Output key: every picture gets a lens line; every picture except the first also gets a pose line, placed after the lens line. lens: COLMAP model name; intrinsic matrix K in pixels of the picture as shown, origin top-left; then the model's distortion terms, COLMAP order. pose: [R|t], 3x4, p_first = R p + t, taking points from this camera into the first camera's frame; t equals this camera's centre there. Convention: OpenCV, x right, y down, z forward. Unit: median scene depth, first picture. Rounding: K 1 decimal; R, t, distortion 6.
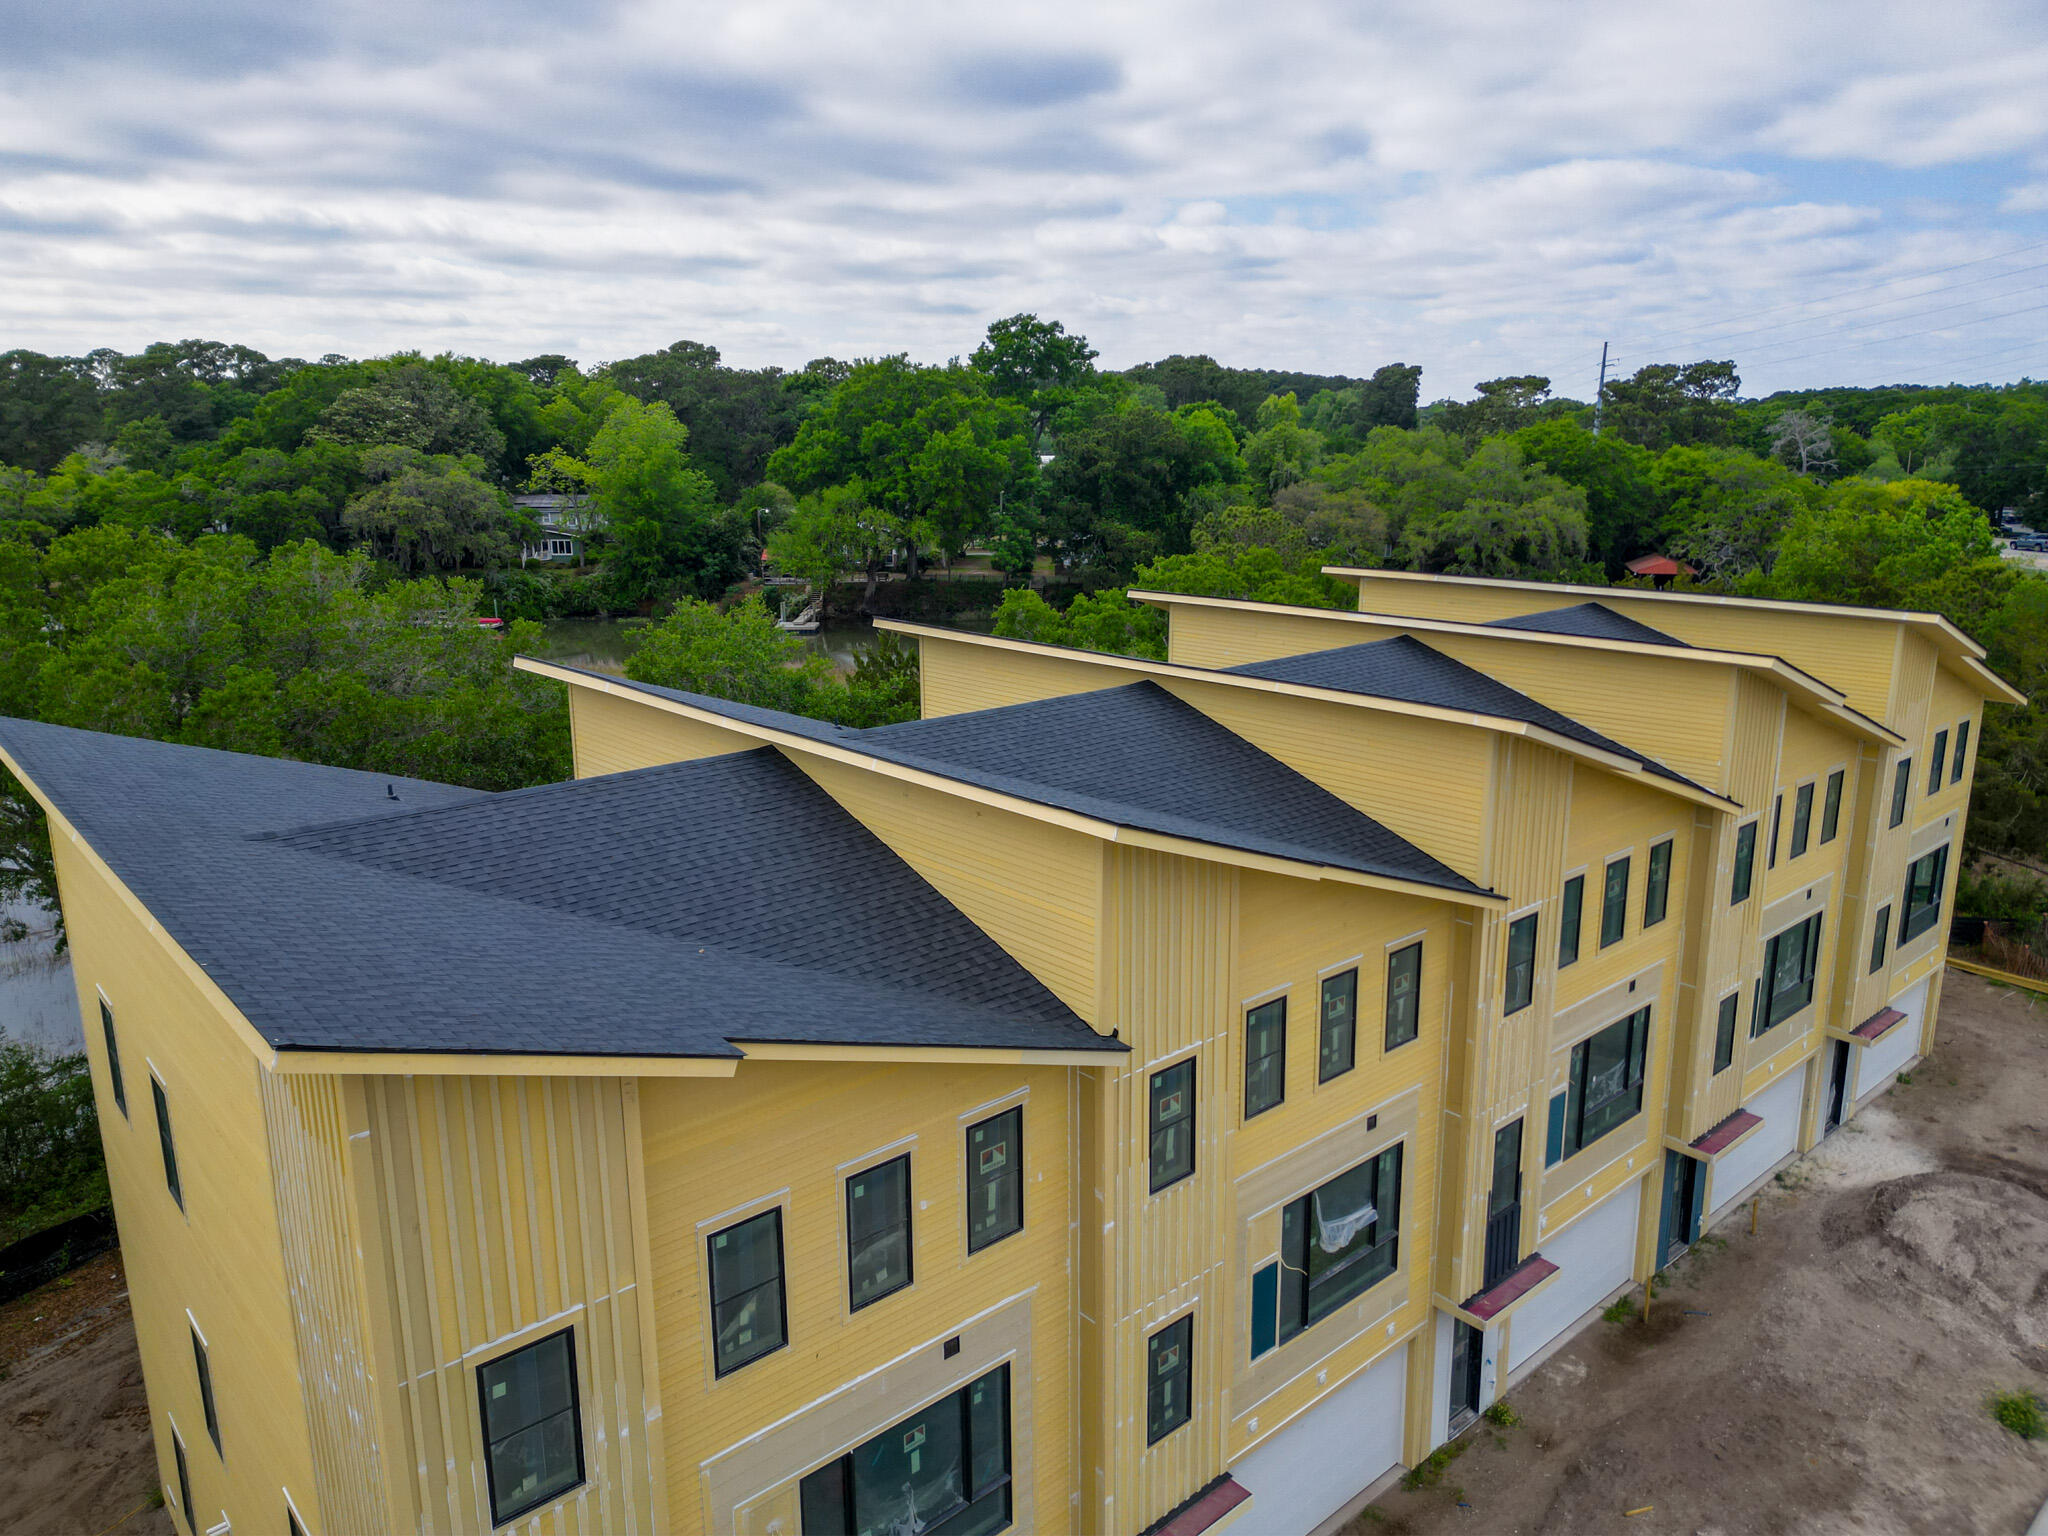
lens RADIAL K [[1430.7, 0, 1029.9], [0, 1430.7, 767.7], [0, 0, 1]] dist [0.074089, -0.074093]
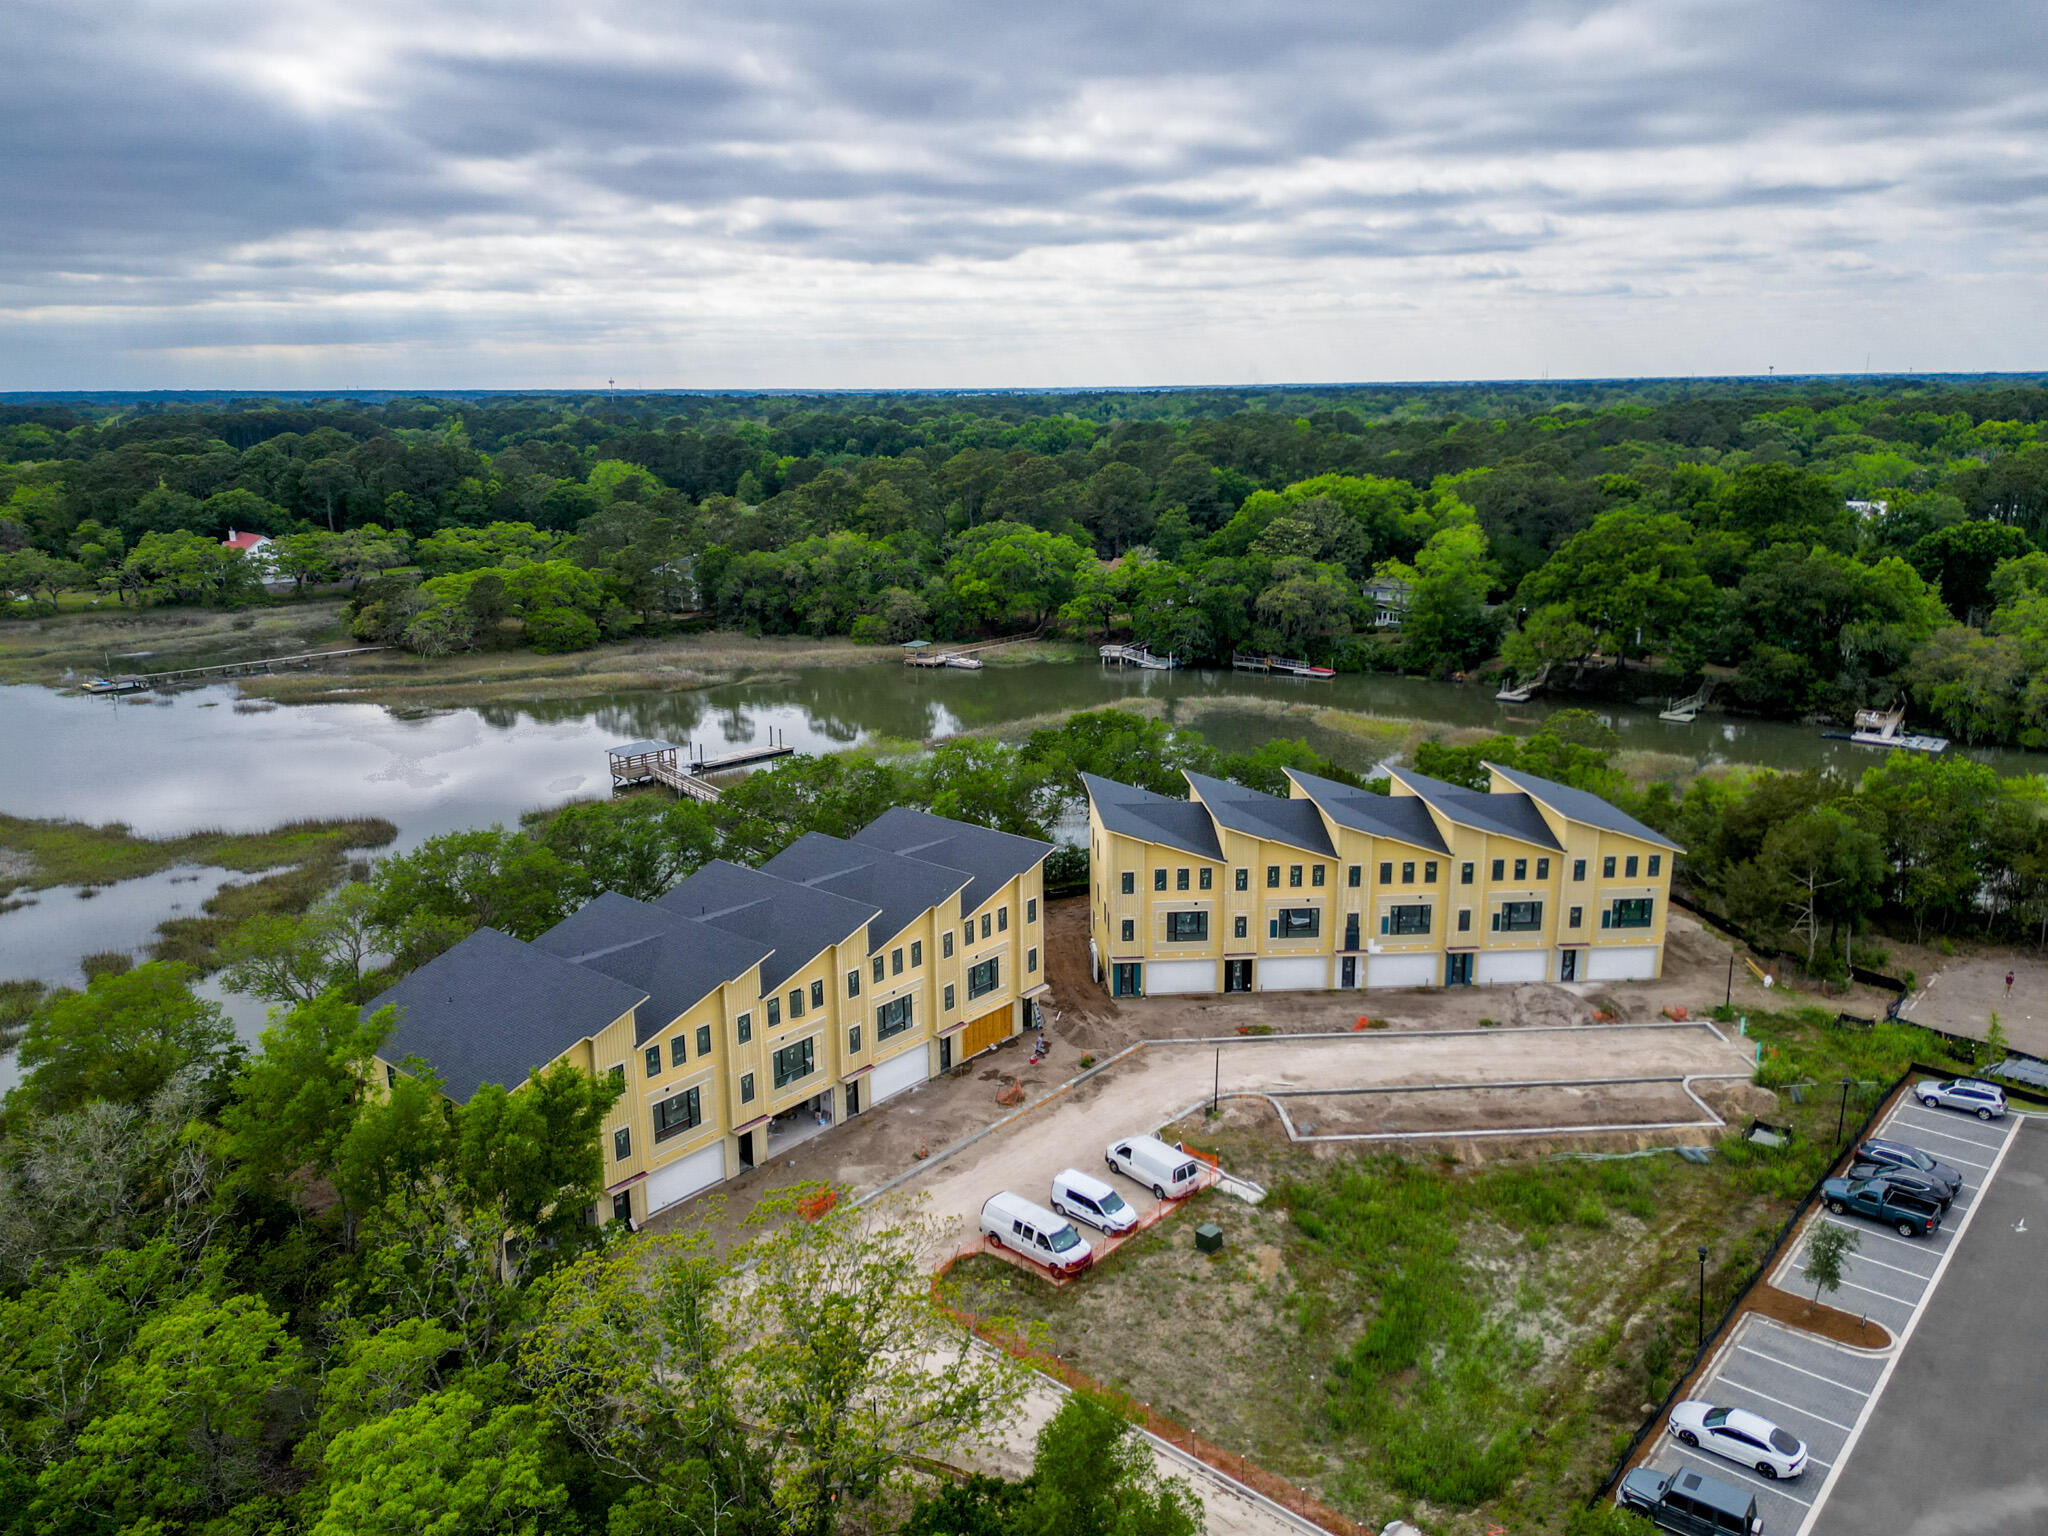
lens RADIAL K [[1489.2, 0, 1030.7], [0, 1489.2, 761.7], [0, 0, 1]] dist [0.108320, -0.154072]
pose [[0.795538, 0.147554, -0.587662, 0.369370], [-0.137047, 0.988579, 0.062693, -0.061467], [0.590201, 0.030663, 0.806674, -0.557193]]
